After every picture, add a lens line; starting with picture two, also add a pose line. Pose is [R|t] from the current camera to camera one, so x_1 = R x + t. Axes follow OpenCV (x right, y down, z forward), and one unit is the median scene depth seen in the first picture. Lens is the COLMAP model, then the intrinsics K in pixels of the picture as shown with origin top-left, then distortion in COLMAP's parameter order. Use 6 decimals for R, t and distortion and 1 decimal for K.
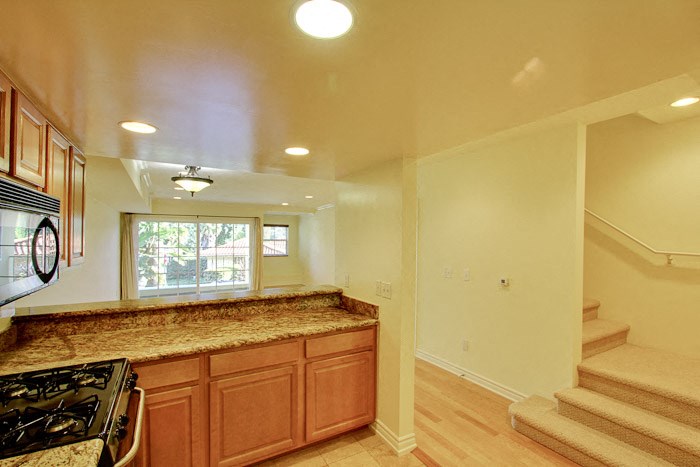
lens RADIAL K [[325.4, 0, 347.5], [0, 325.4, 233.9], [0, 0, 1]] dist [-0.018236, 0.003291]
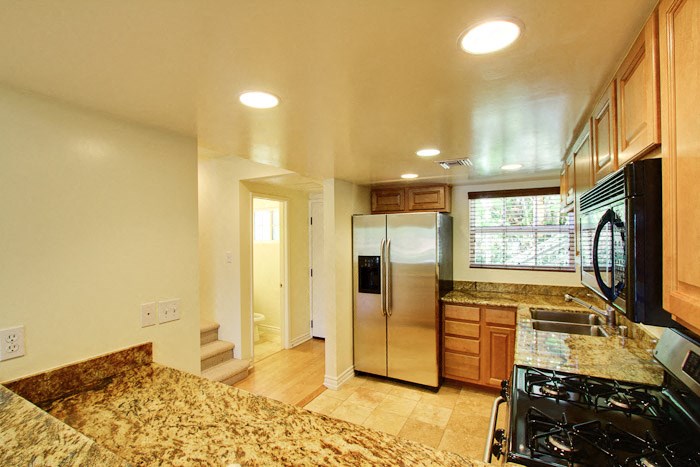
lens RADIAL K [[325.4, 0, 348.2], [0, 325.4, 235.2], [0, 0, 1]] dist [-0.018236, 0.003291]
pose [[-0.521351, 0.000857, 0.853342, -0.658762], [-0.006648, 0.999965, -0.005066, 0.009770], [-0.853316, -0.008314, -0.521327, 1.000498]]
